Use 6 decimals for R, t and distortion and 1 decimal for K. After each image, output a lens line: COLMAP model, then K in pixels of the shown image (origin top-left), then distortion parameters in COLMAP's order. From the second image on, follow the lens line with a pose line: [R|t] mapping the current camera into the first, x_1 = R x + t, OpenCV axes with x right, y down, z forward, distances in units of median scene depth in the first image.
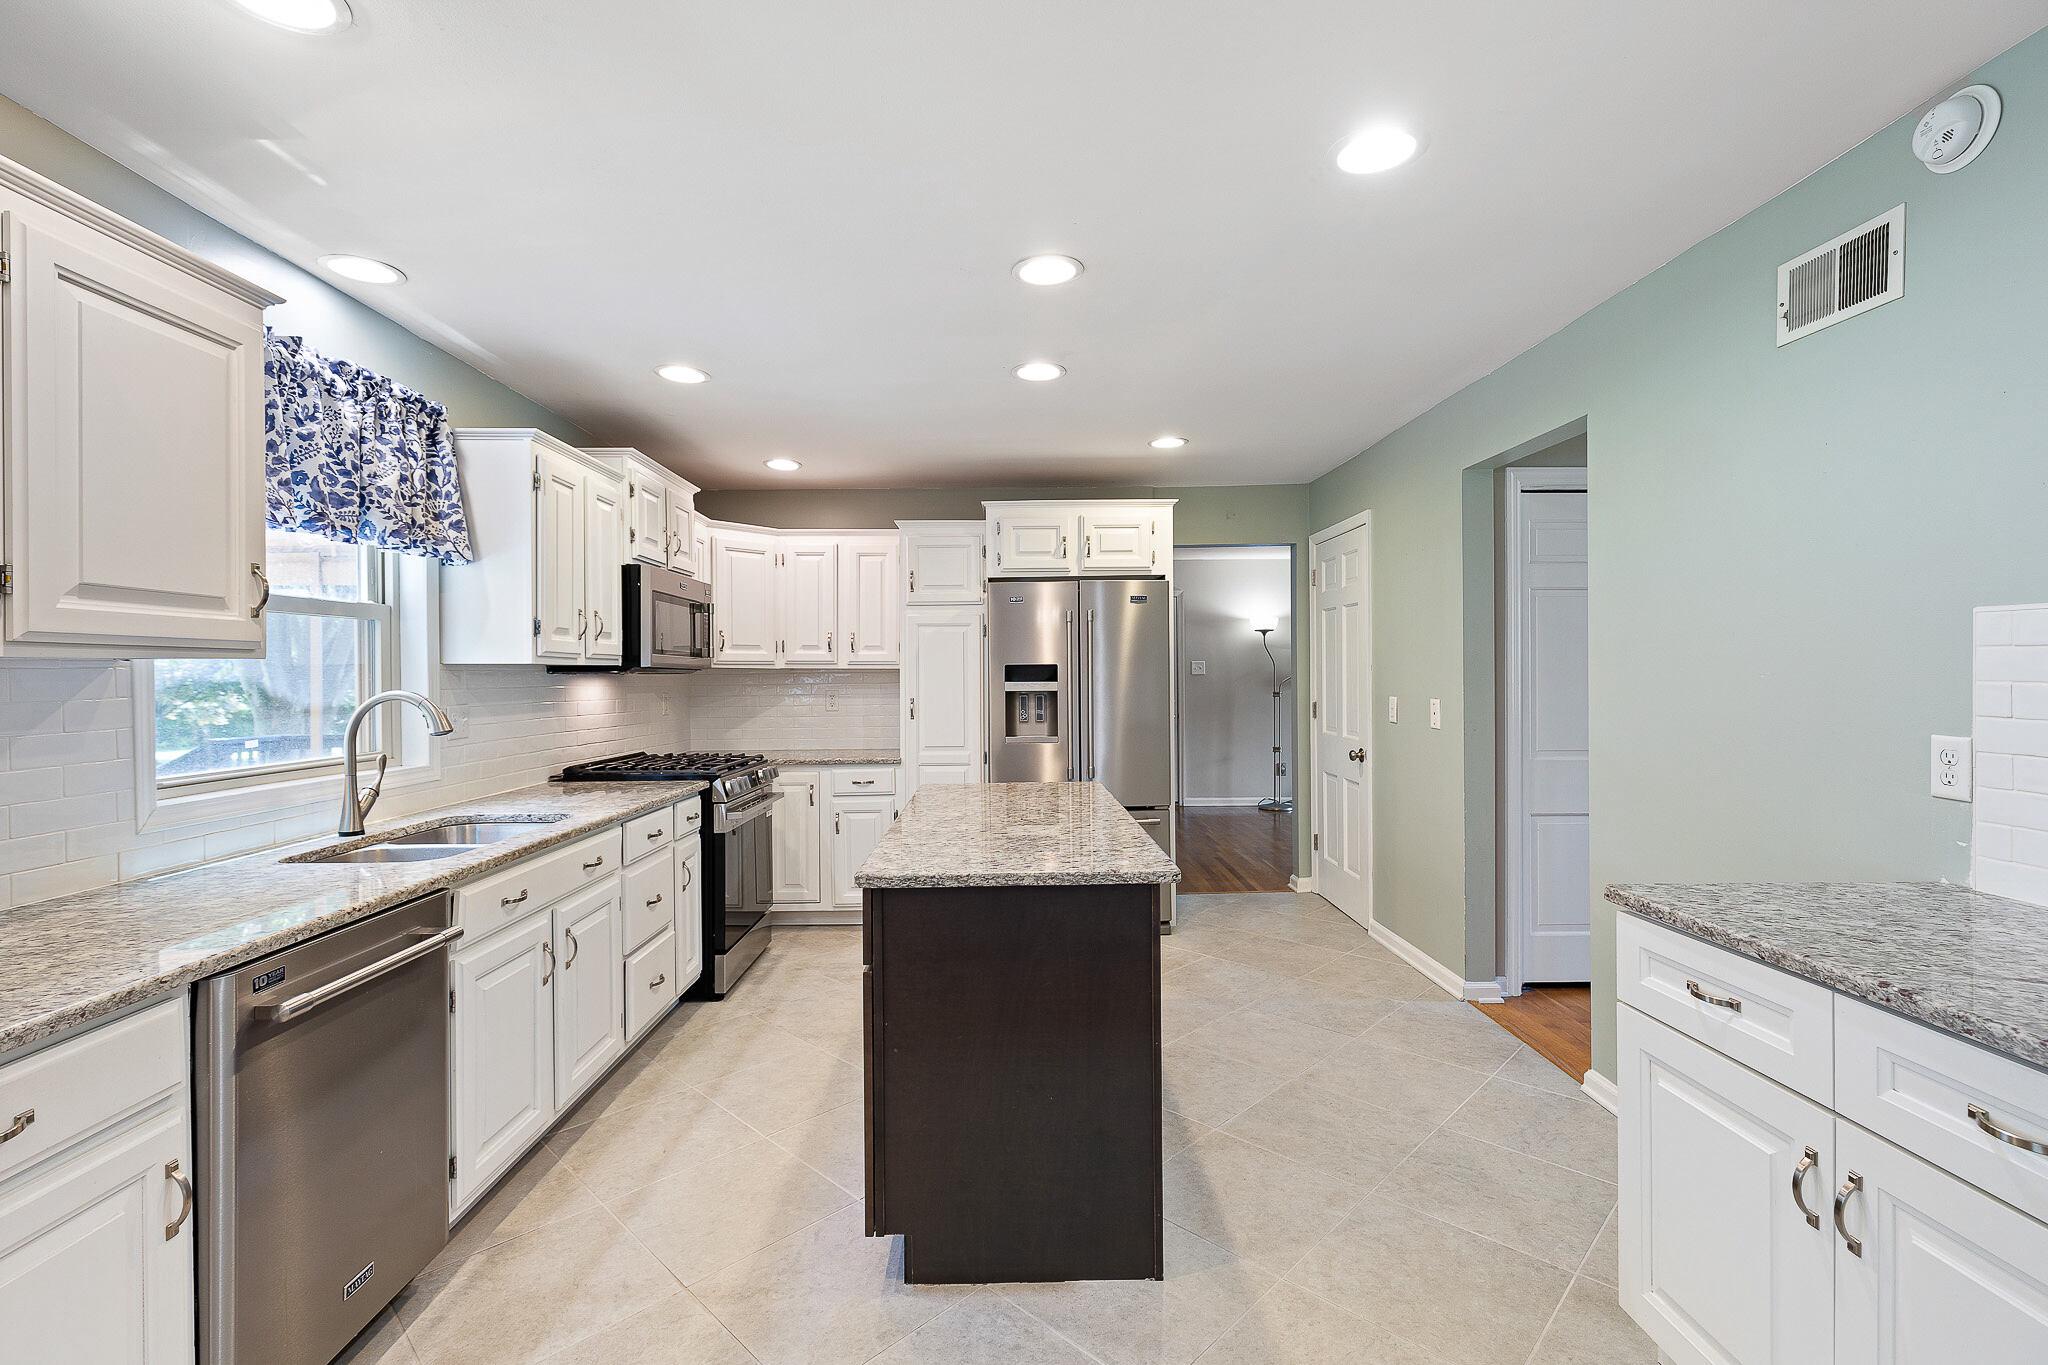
lens RADIAL K [[924.5, 0, 1021.4], [0, 924.5, 680.2], [0, 0, 1]] dist [0.009435, -0.002126]
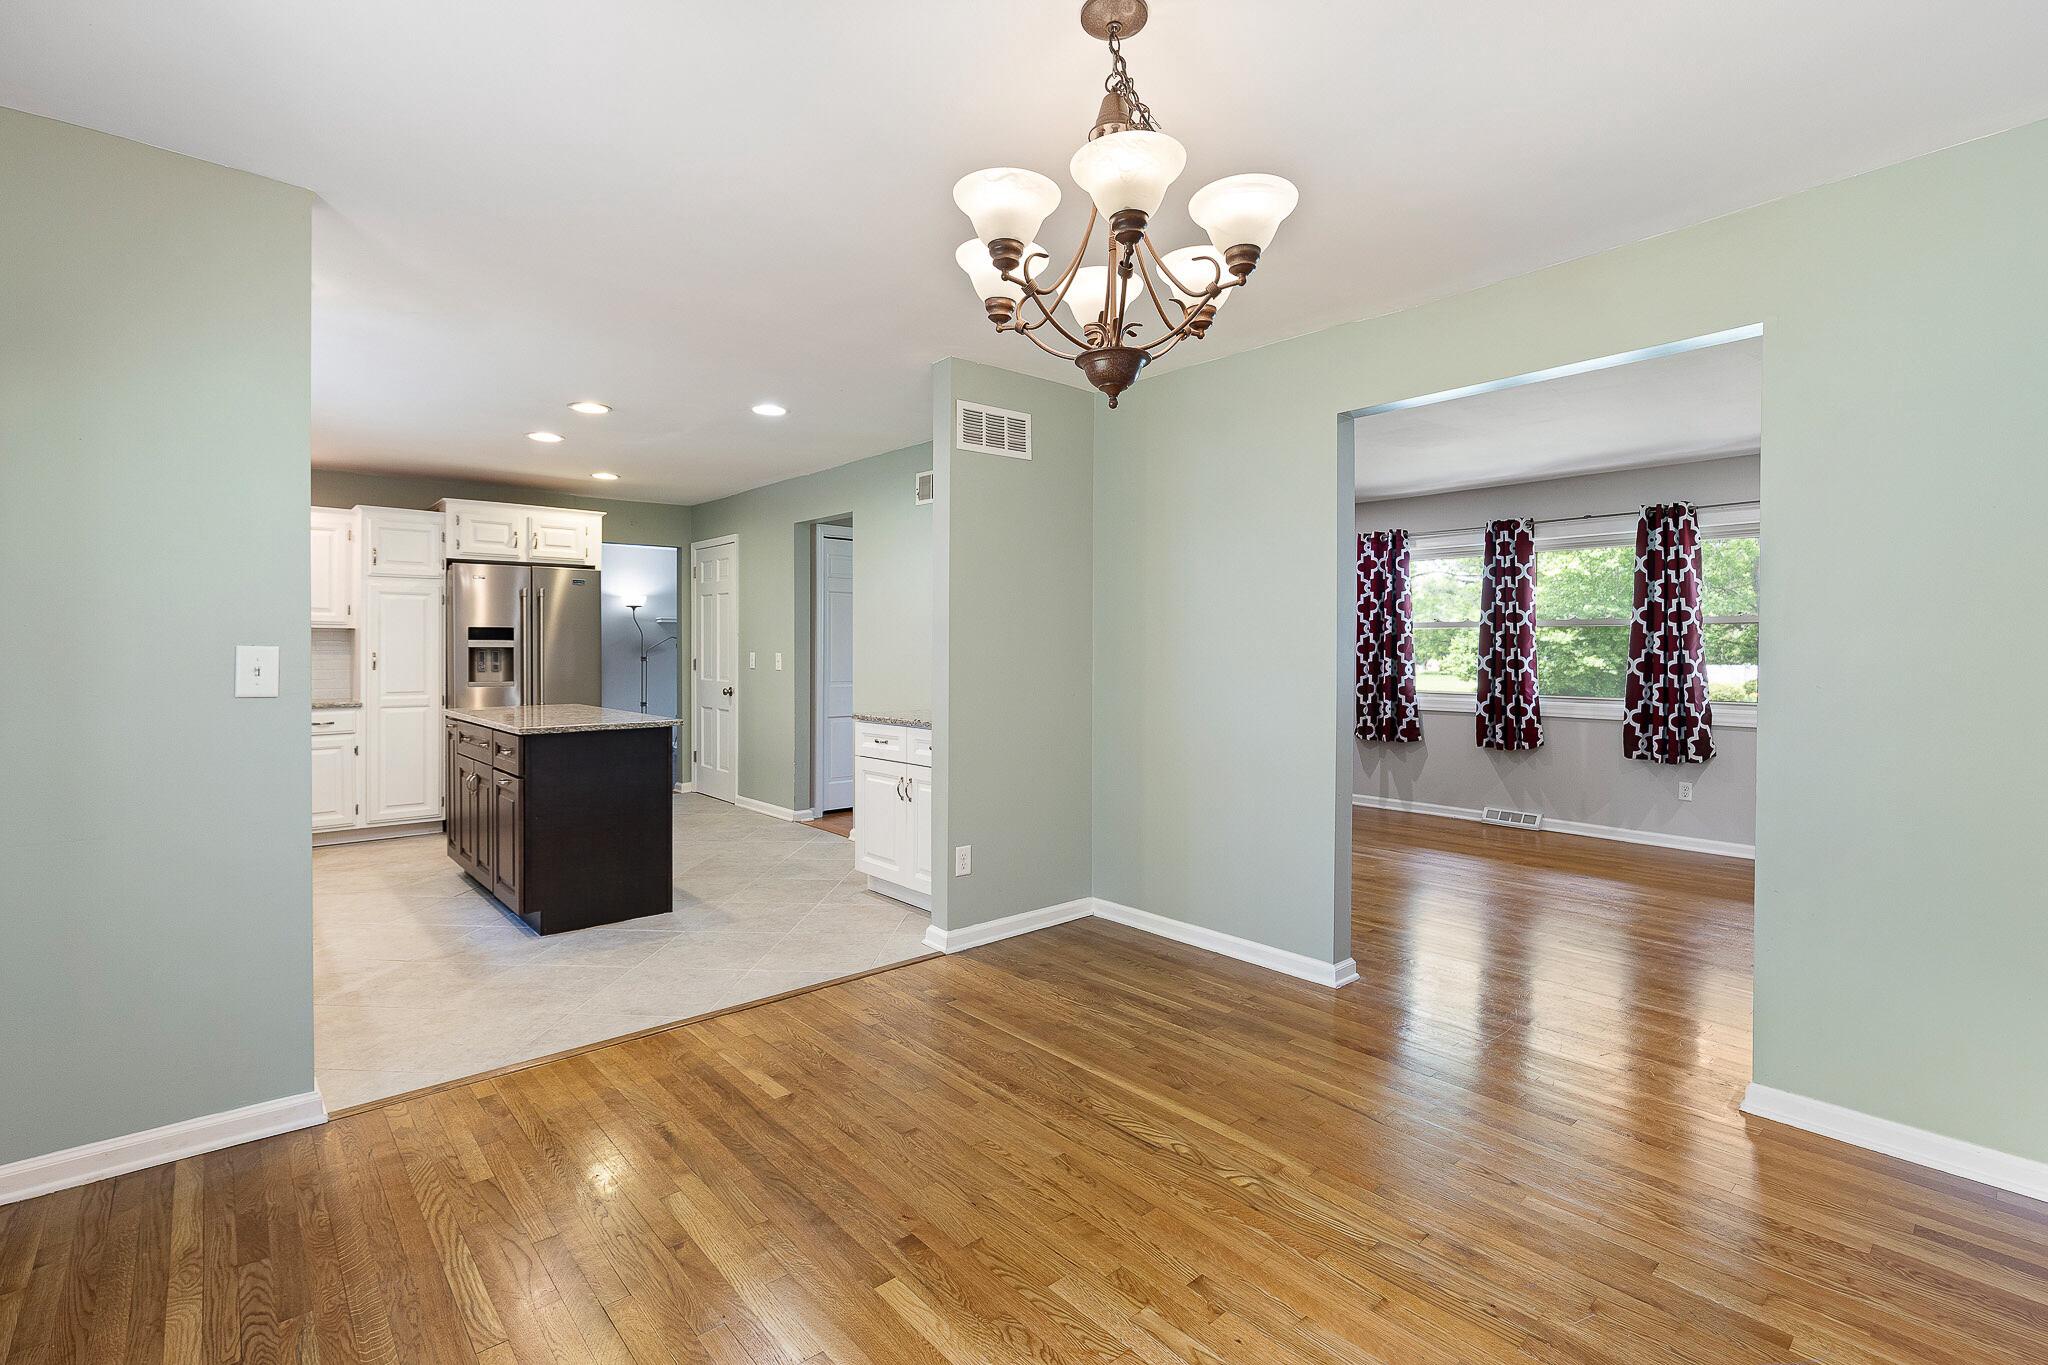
lens RADIAL K [[924.5, 0, 1022.8], [0, 924.5, 658.6], [0, 0, 1]] dist [0.009435, -0.002126]
pose [[0.760649, 0.002744, 0.649158, -0.328858], [-0.004364, 0.999990, 0.000887, 0.028221], [-0.649149, -0.003508, 0.760653, -0.610522]]
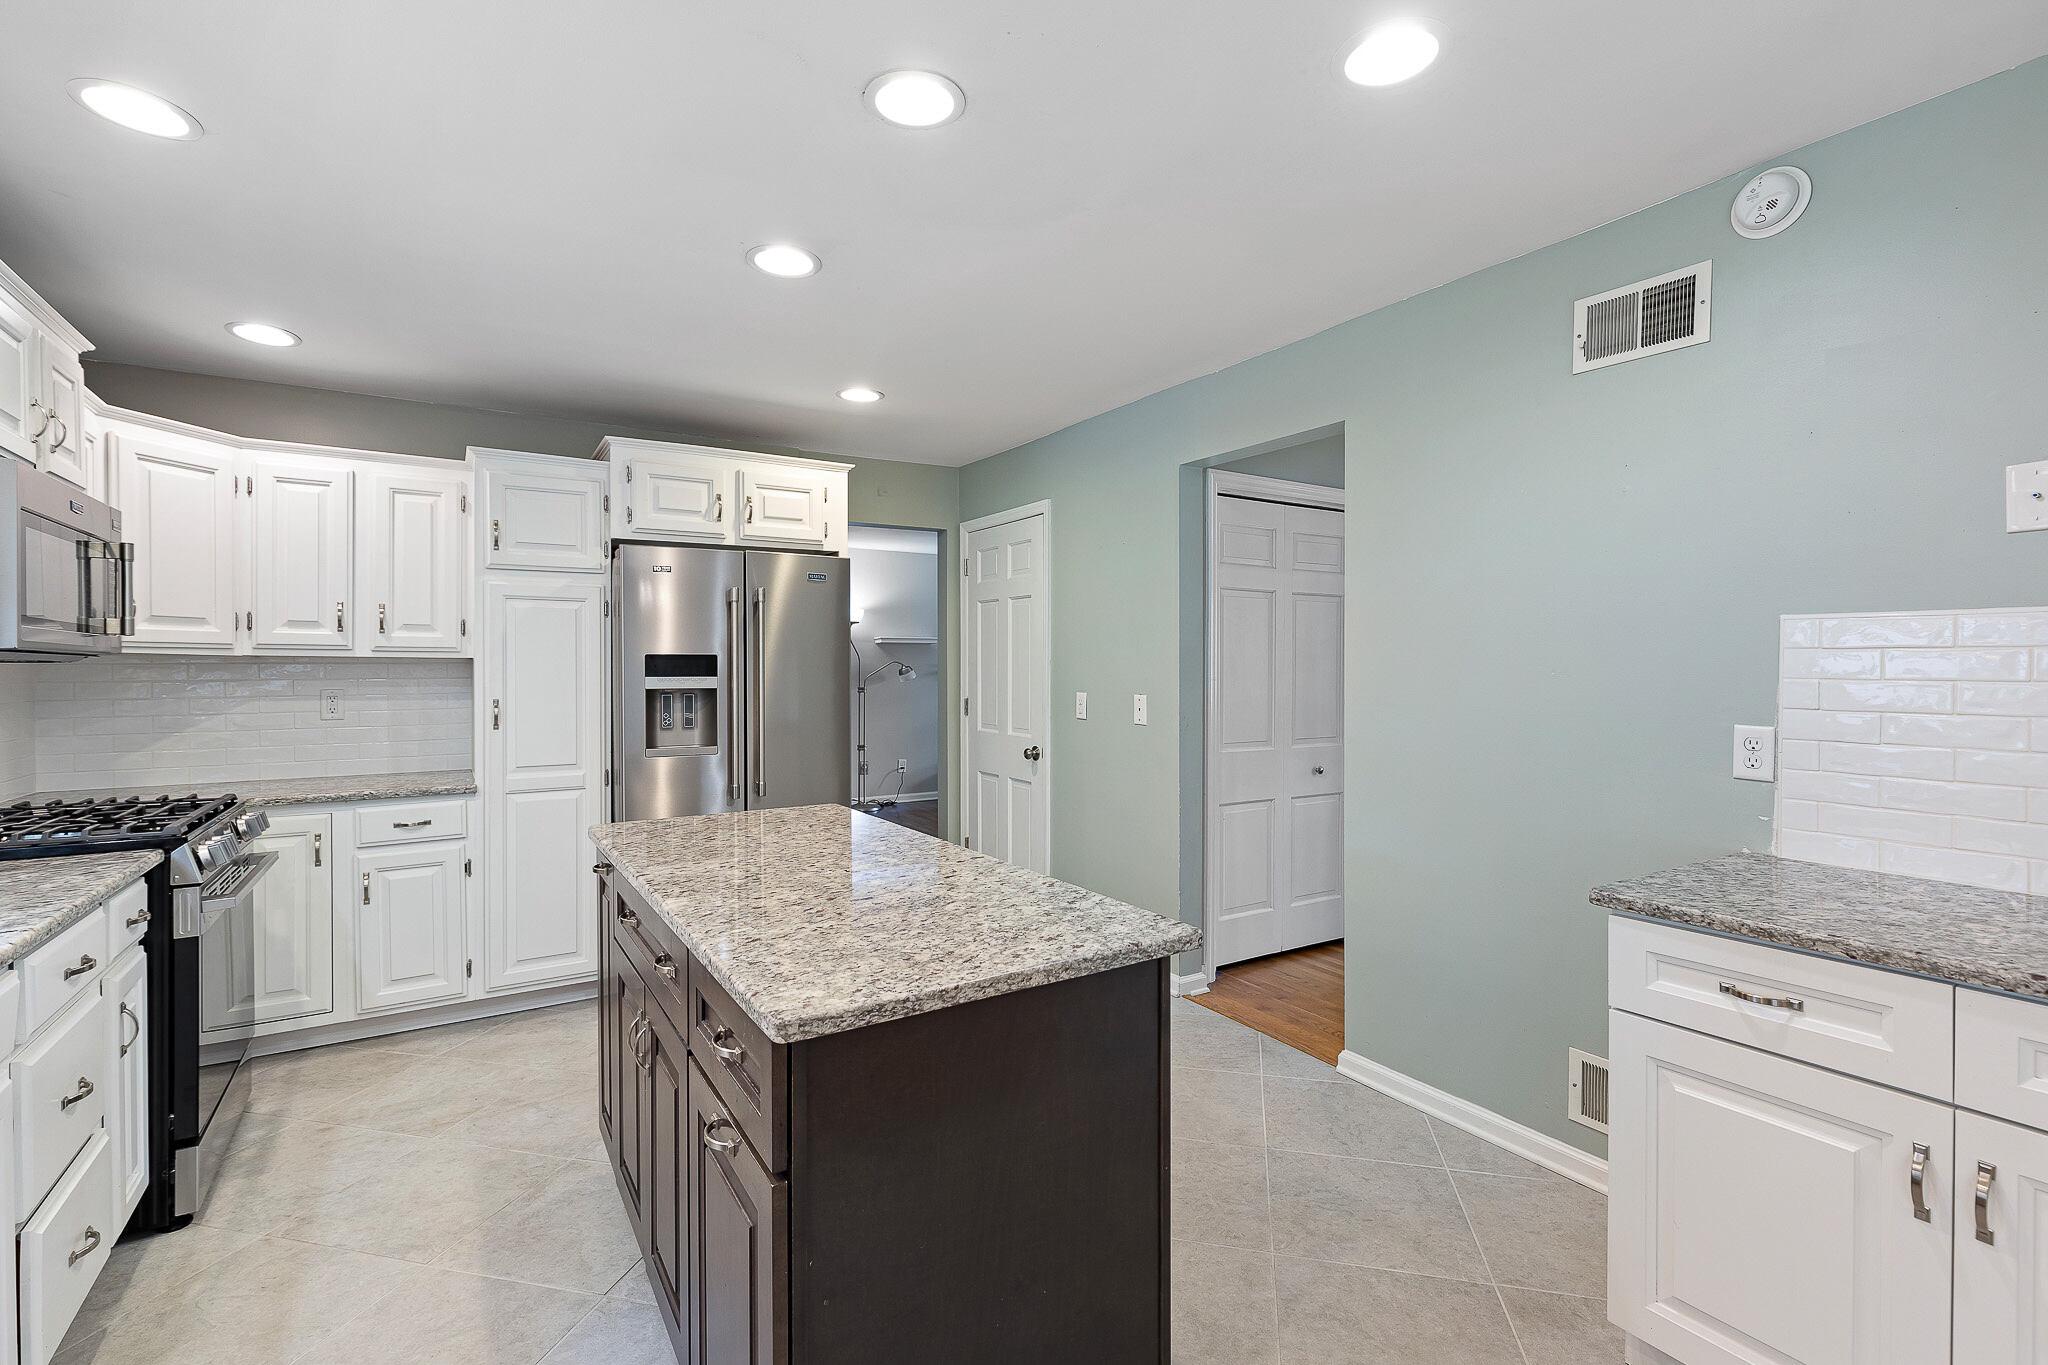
lens RADIAL K [[924.5, 0, 1028.7], [0, 924.5, 678.0], [0, 0, 1]] dist [0.009435, -0.002126]
pose [[0.854310, 0.000358, 0.519764, -0.174006], [-0.002228, 0.999993, 0.002973, -0.000350], [-0.519759, -0.003698, 0.854305, 0.223546]]
